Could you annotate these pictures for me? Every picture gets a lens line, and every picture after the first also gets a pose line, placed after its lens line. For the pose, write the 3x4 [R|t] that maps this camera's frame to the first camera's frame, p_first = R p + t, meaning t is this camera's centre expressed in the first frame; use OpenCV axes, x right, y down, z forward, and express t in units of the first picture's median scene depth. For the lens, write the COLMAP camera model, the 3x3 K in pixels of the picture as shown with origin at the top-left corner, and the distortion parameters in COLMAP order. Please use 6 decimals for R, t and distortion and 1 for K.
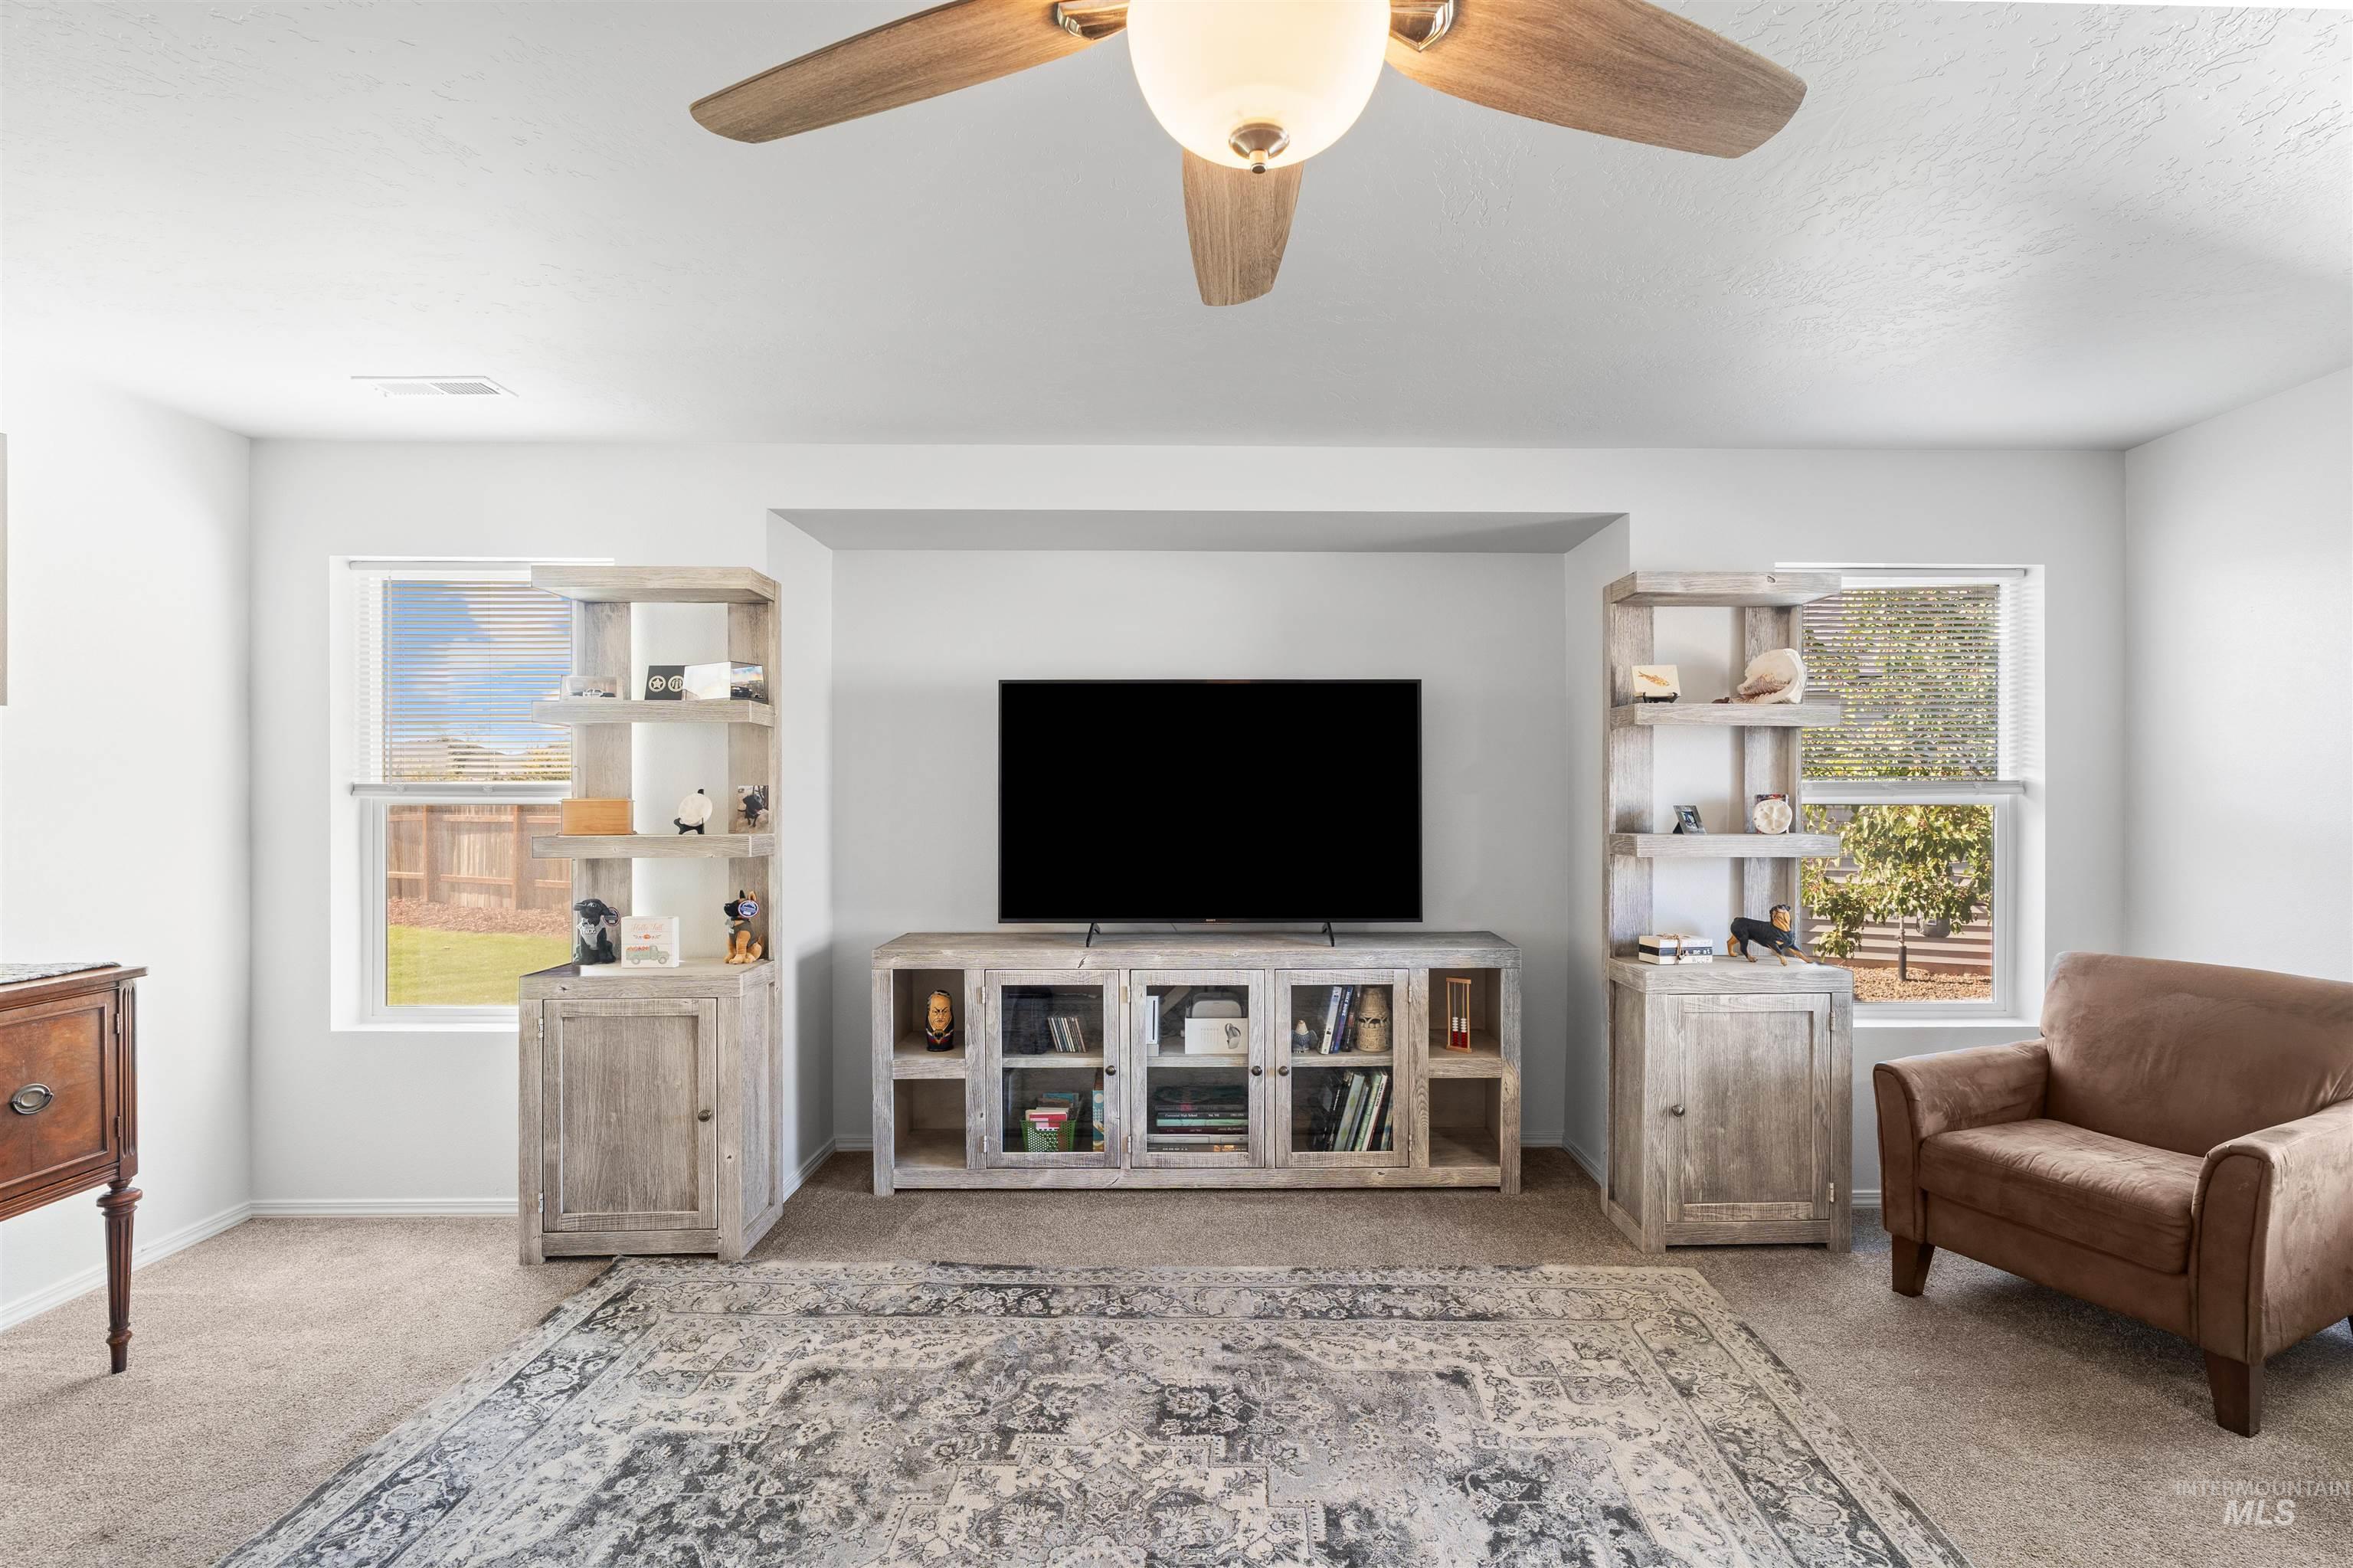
lens RADIAL K [[1087.2, 0, 1232.2], [0, 1087.2, 796.8], [0, 0, 1]] dist [-0.011072, 0.005616]
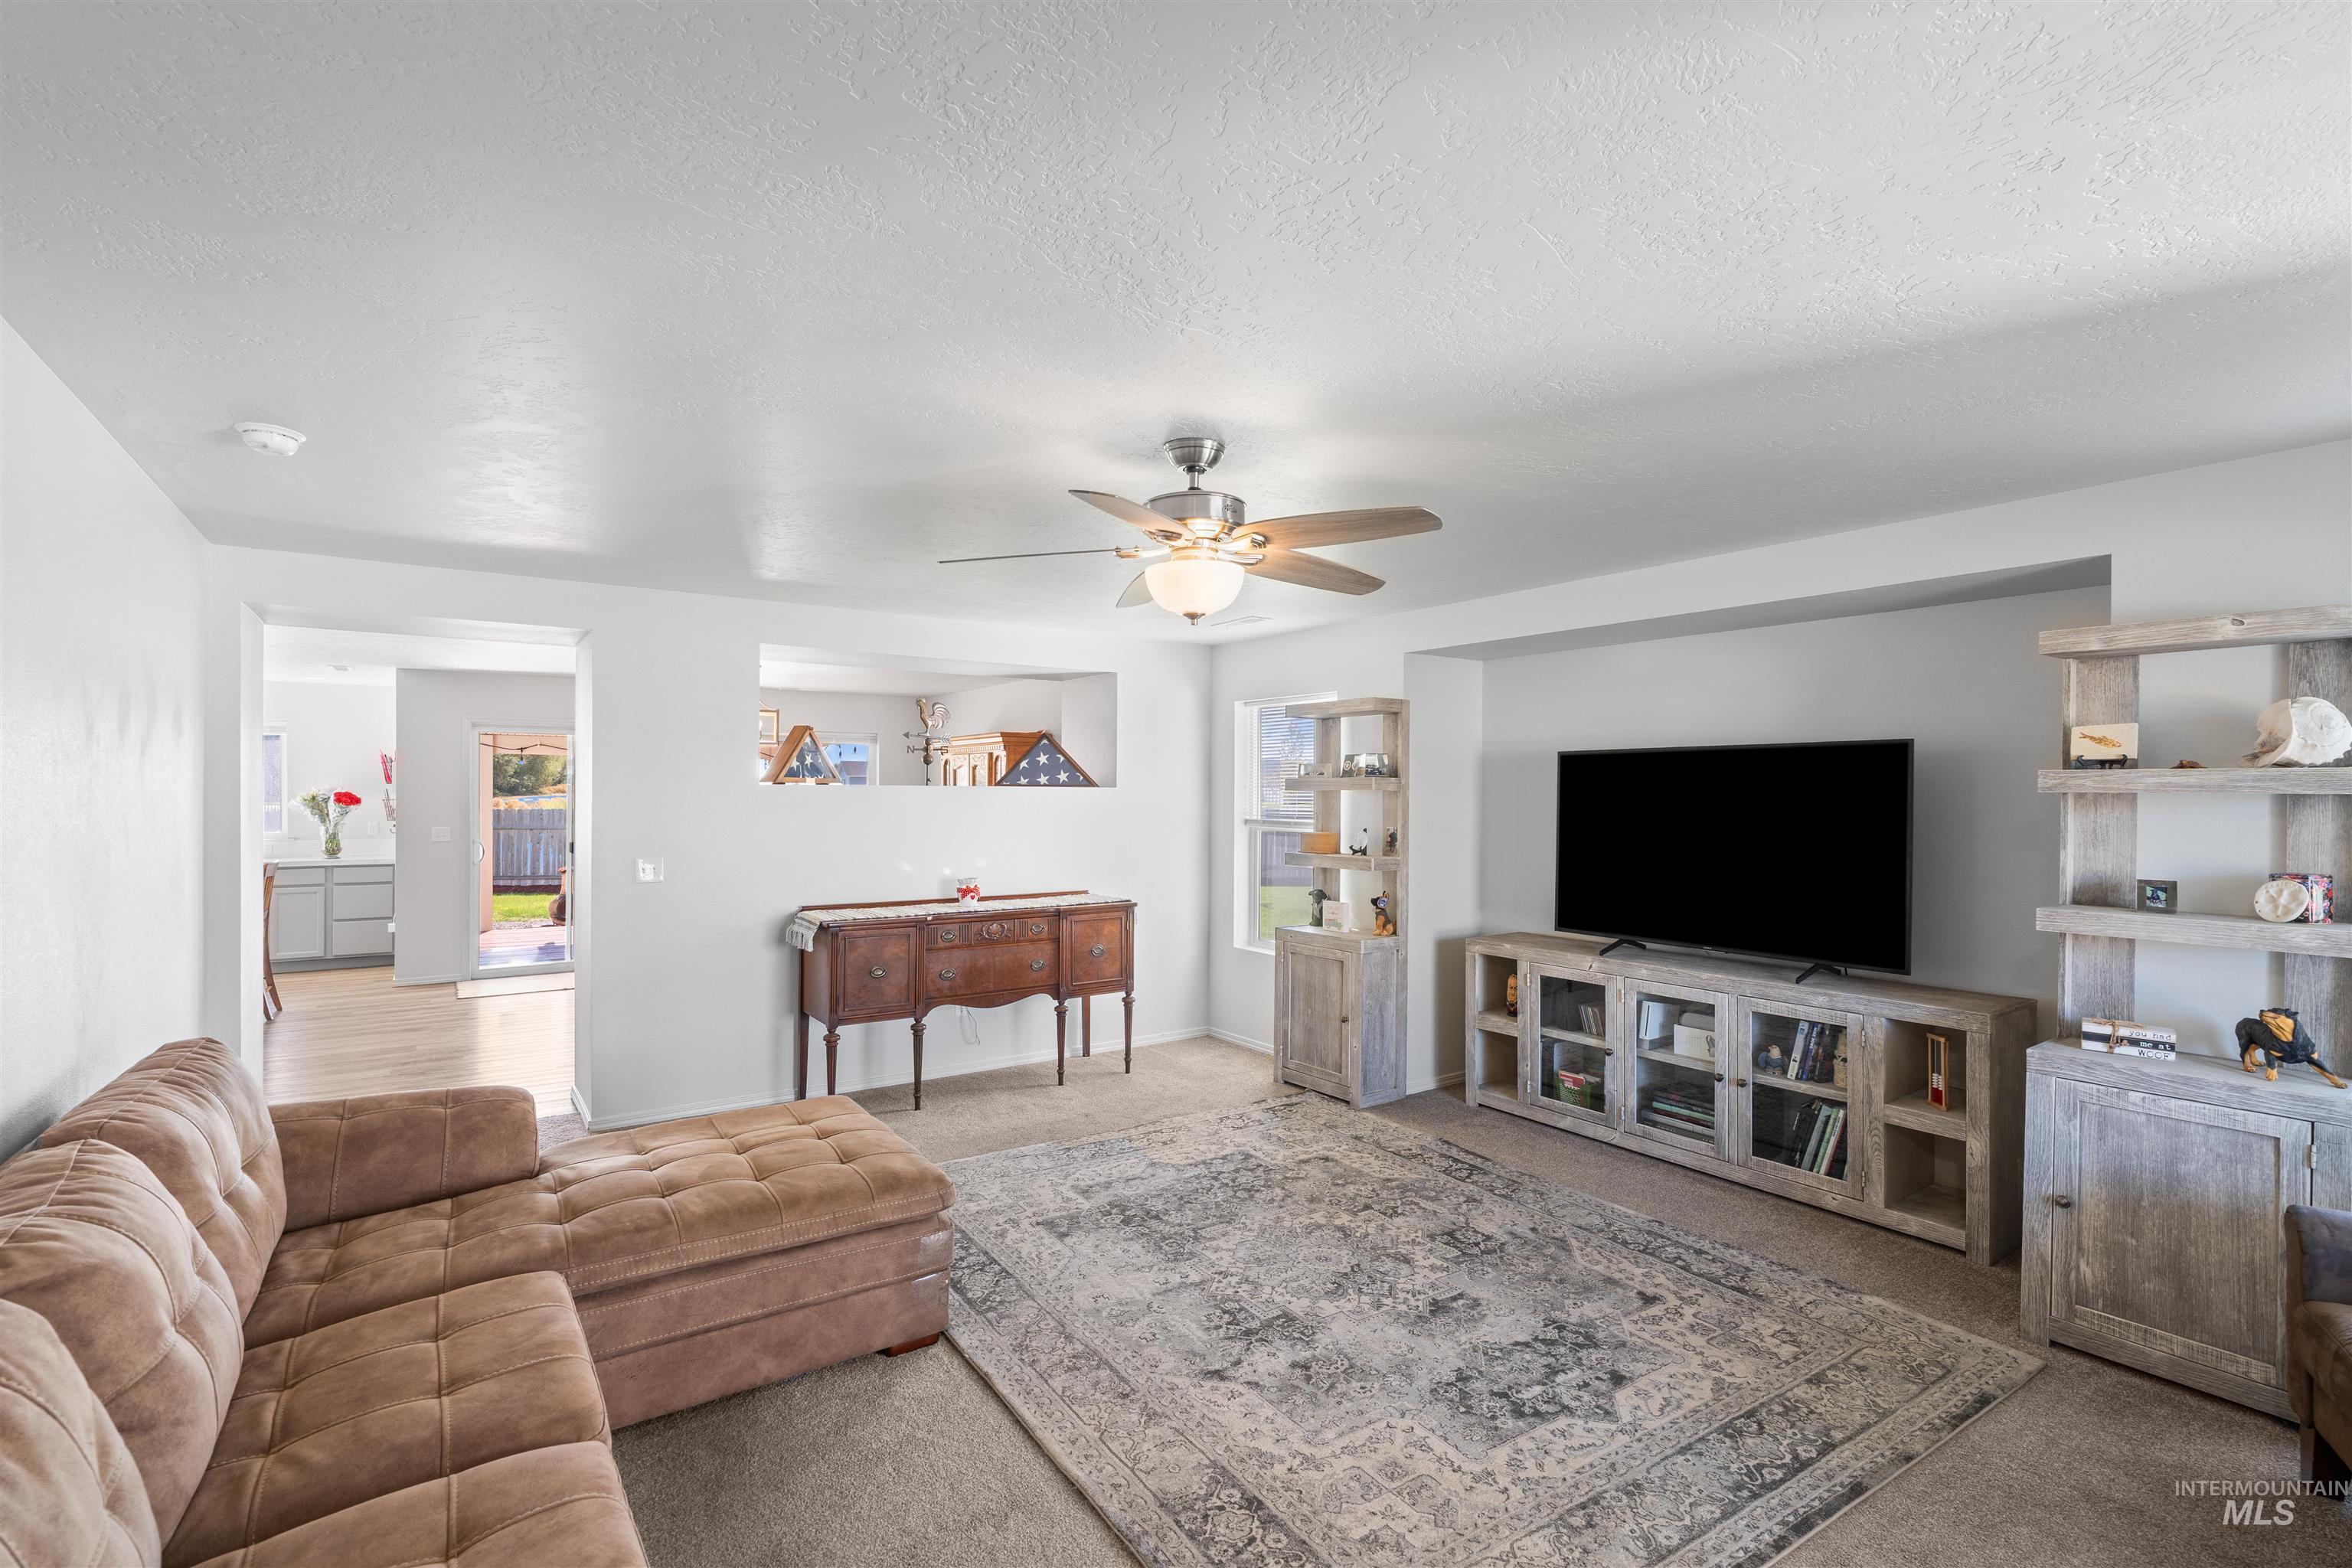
lens RADIAL K [[1072.0, 0, 1177.5], [0, 1072.0, 804.5], [0, 0, 1]] dist [0.000605, 0.001062]
pose [[0.556692, 0.012188, -0.830630, 0.722810], [-0.009091, 0.999922, 0.008579, -0.055890], [0.830669, 0.002775, 0.556759, -0.158258]]
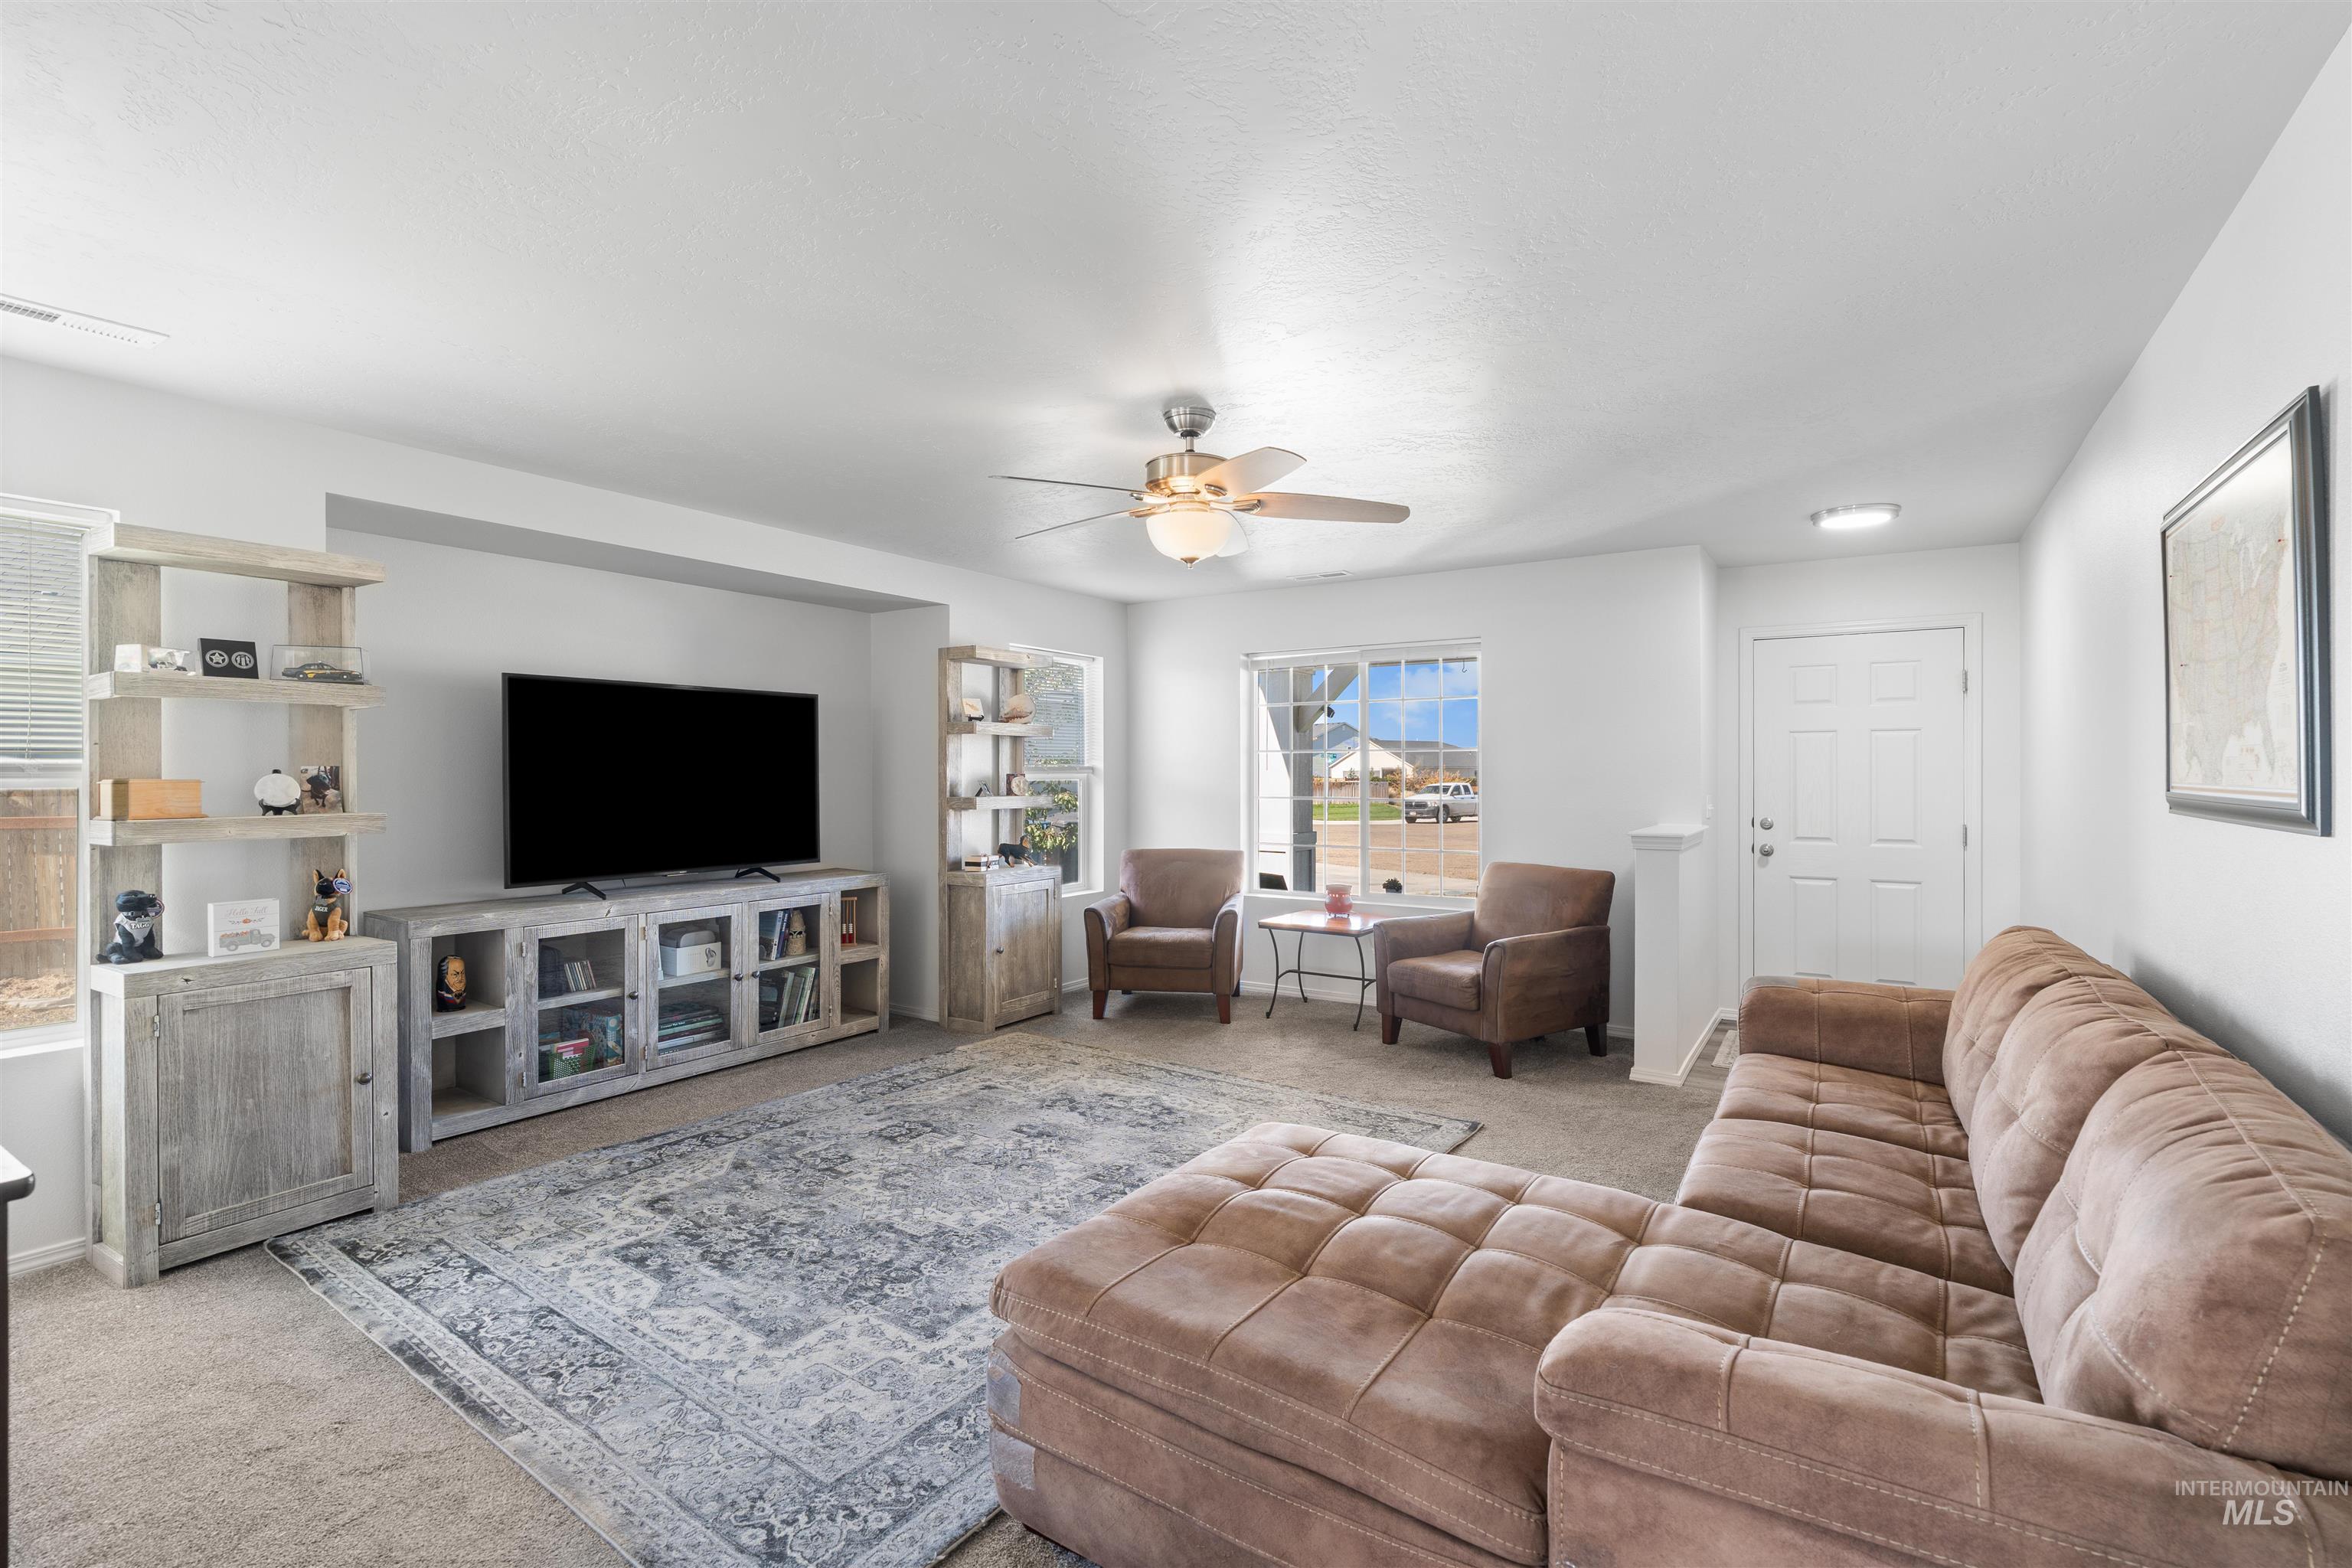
lens RADIAL K [[1049.8, 0, 1176.0], [0, 1049.8, 784.0], [0, 0, 1]] dist [-0.003453, 0.000561]
pose [[0.567632, -0.008656, 0.823237, -0.813291], [0.003867, 0.999962, 0.007847, 0.001796], [-0.823273, -0.001271, 0.567644, -0.213367]]
